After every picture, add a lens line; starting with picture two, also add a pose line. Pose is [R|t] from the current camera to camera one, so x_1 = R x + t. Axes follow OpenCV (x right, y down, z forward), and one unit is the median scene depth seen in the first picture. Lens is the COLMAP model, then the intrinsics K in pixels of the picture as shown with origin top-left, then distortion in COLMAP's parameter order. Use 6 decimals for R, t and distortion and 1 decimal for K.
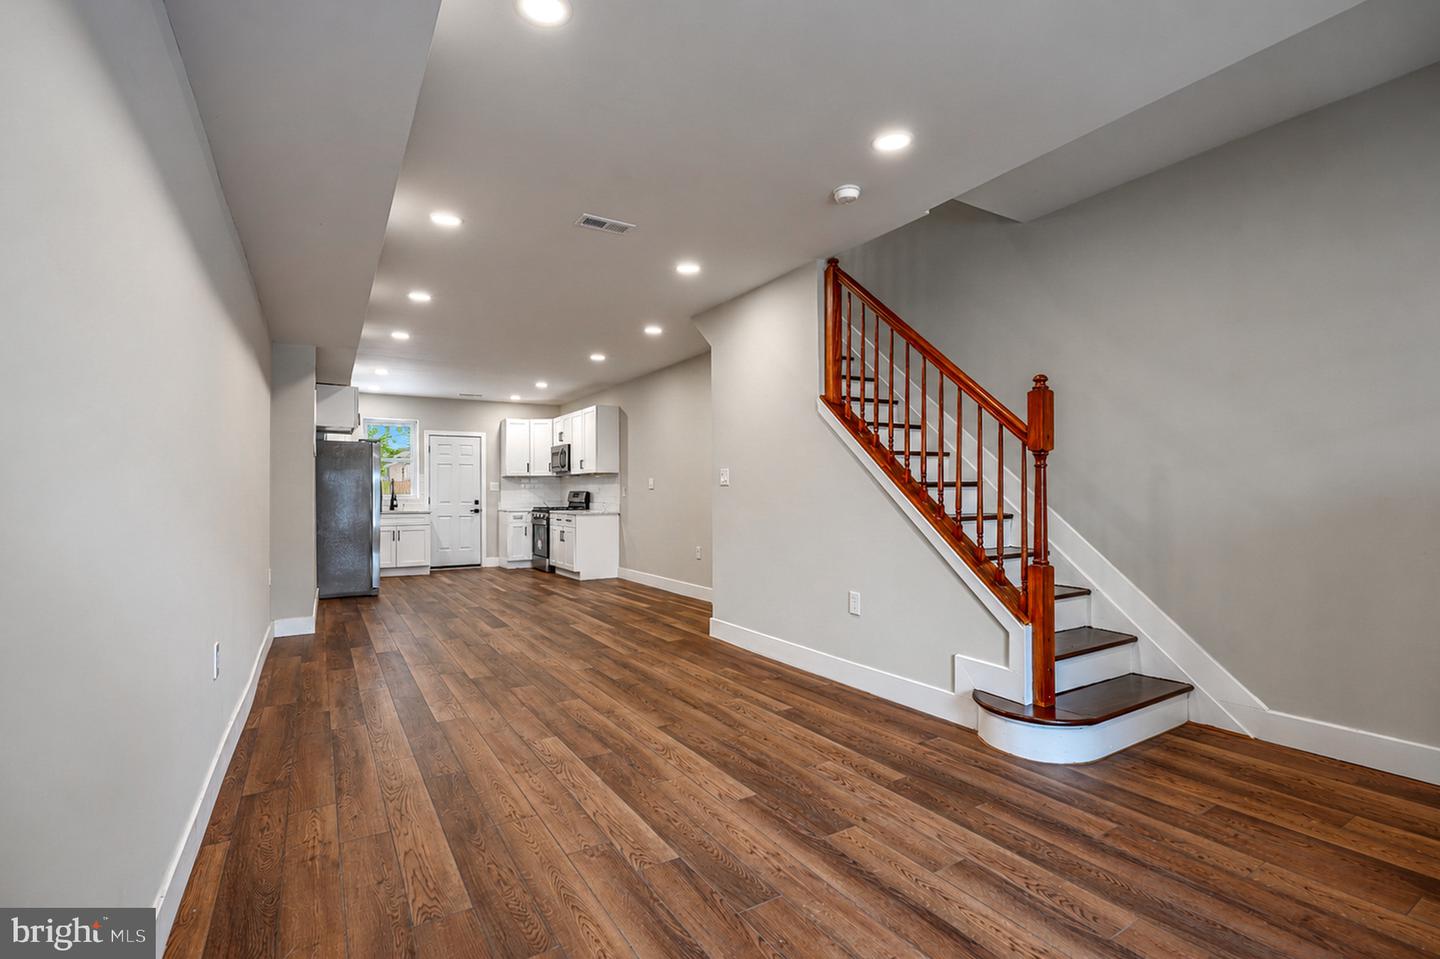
lens RADIAL K [[652.9, 0, 721.9], [0, 652.9, 489.8], [0, 0, 1]] dist [0.000251, -0.000278]
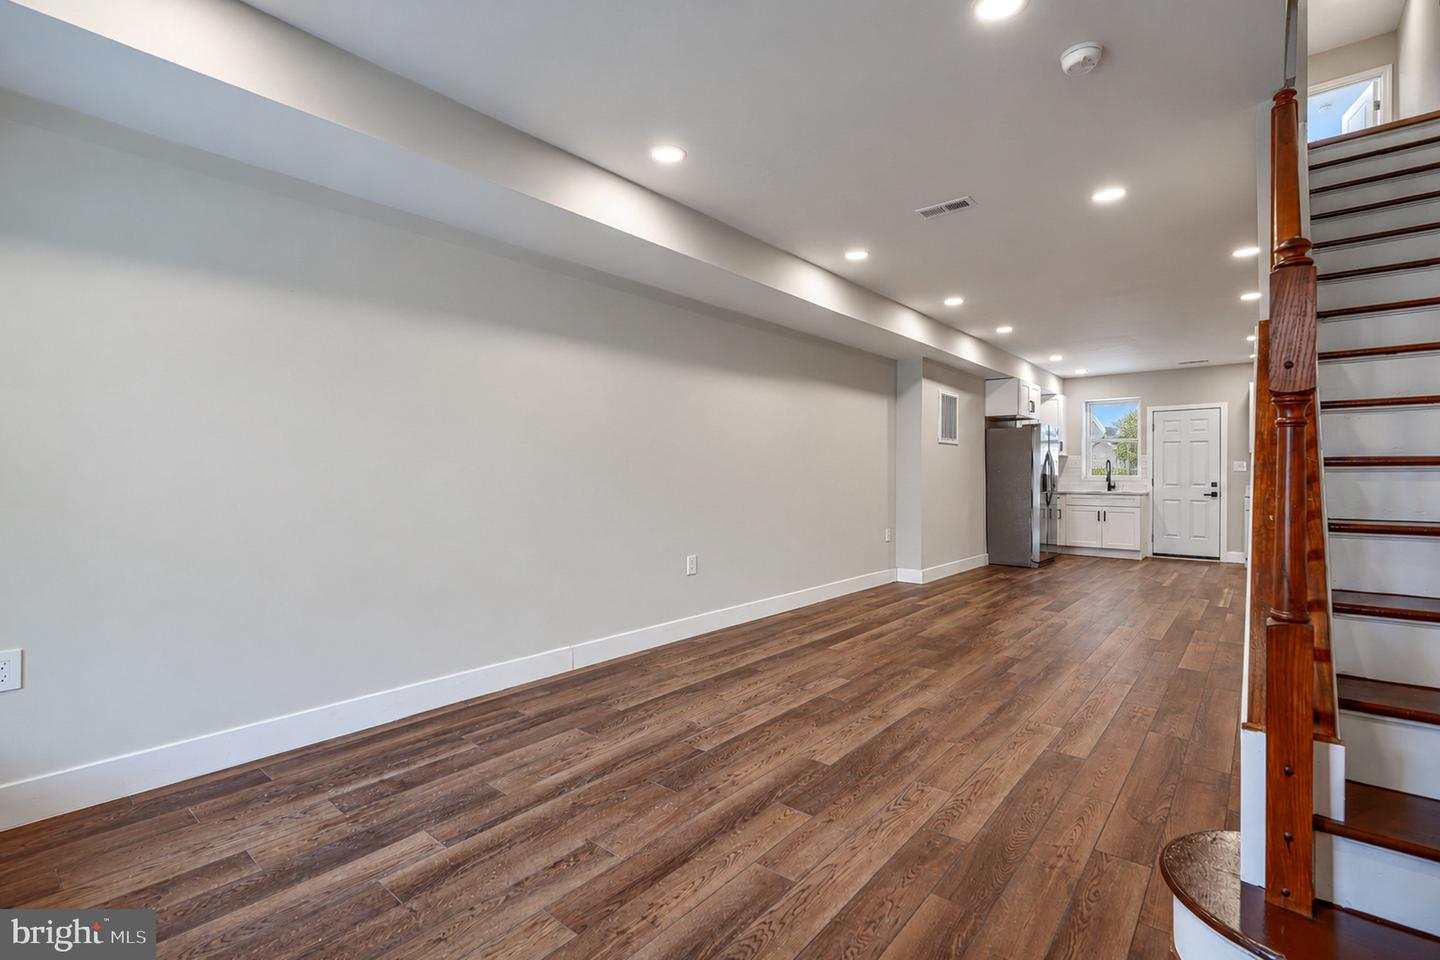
lens RADIAL K [[652.9, 0, 717.7], [0, 652.9, 473.1], [0, 0, 1]] dist [0.000251, -0.000278]
pose [[0.307756, 0.003791, -0.951458, 0.248588], [0.000758, 0.999991, 0.004230, -0.000244], [0.951465, -0.002023, 0.307750, 0.130302]]
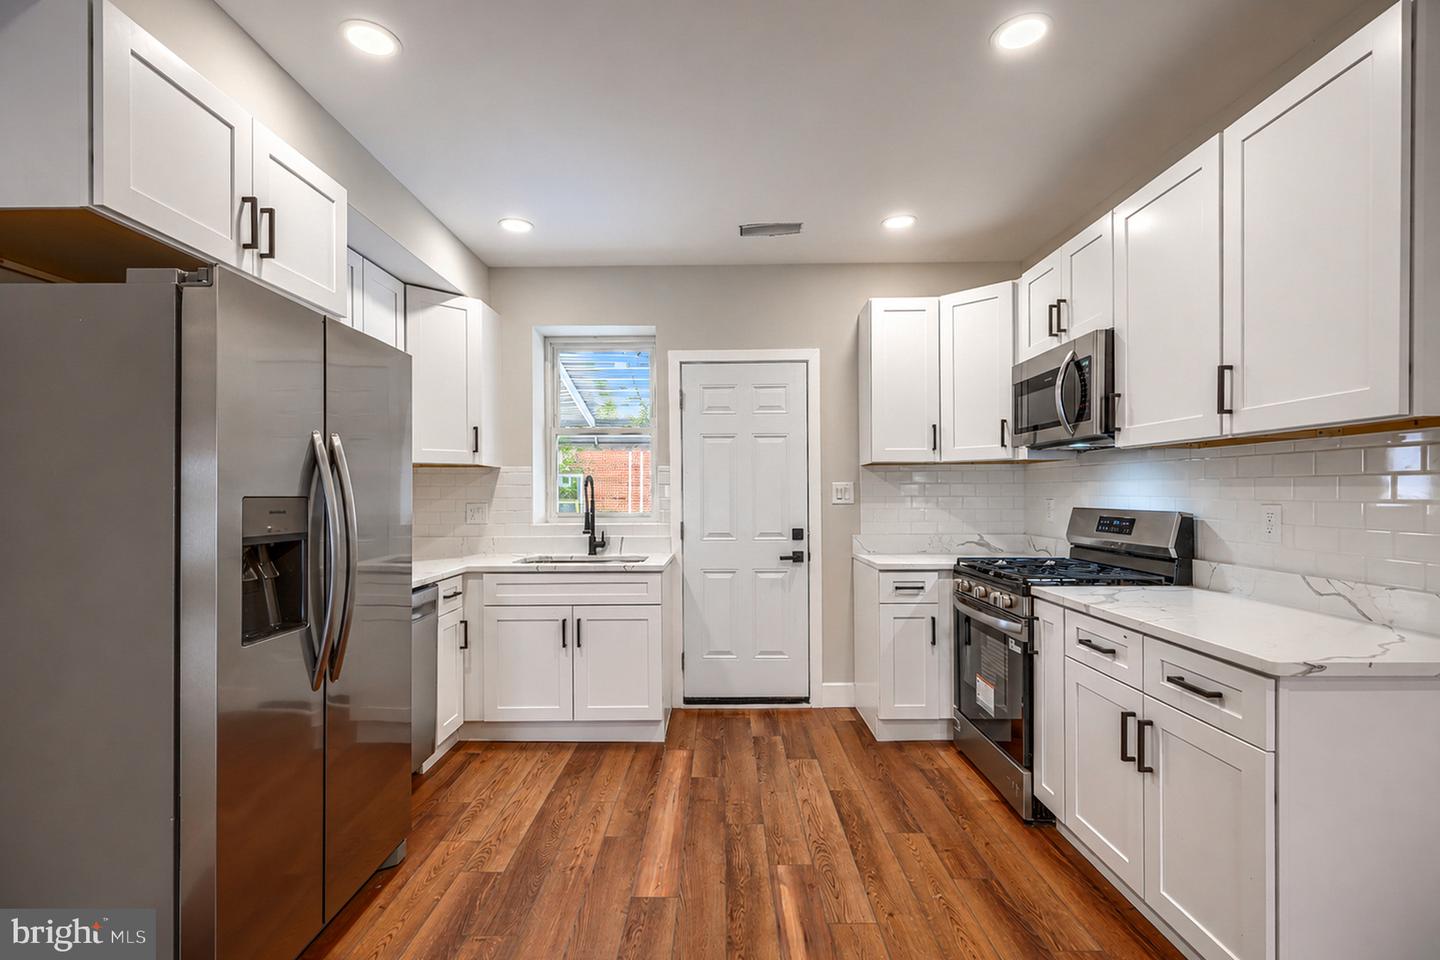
lens RADIAL K [[652.9, 0, 709.9], [0, 652.9, 492.6], [0, 0, 1]] dist [0.000251, -0.000278]
pose [[0.838961, -0.003066, -0.544183, -0.224603], [0.006643, 0.999967, 0.004608, -0.007714], [0.544151, -0.007481, 0.838954, 0.693957]]
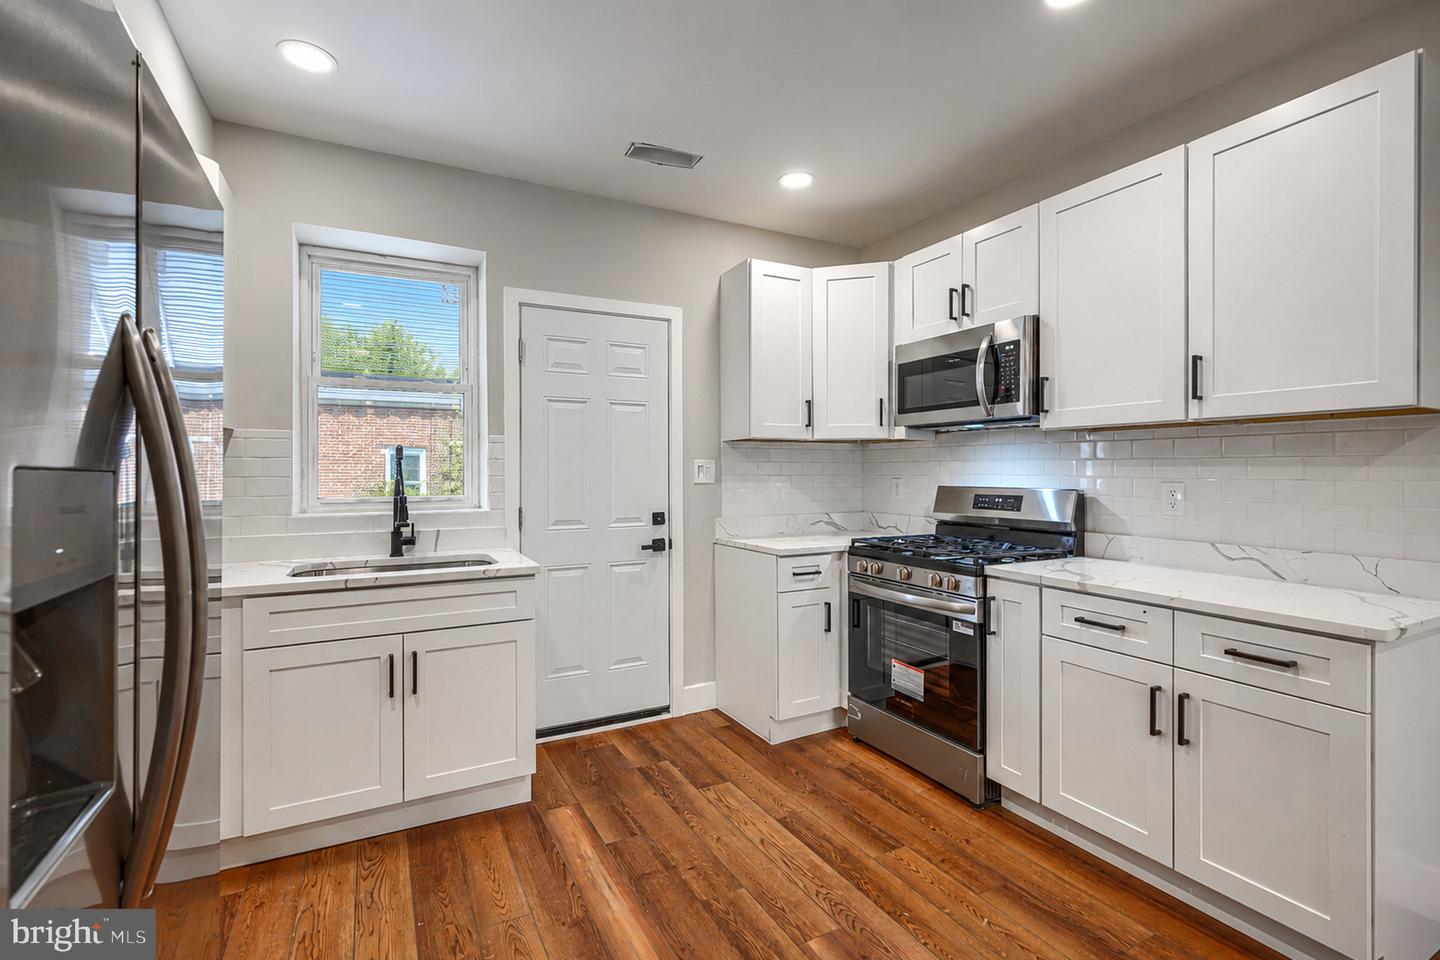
lens RADIAL K [[652.9, 0, 720.3], [0, 652.9, 467.6], [0, 0, 1]] dist [0.000251, -0.000278]
pose [[0.997034, 0.000049, -0.076962, -0.338036], [-0.000122, 1.000000, -0.000951, -0.006914], [0.076962, 0.000958, 0.997034, 0.715922]]
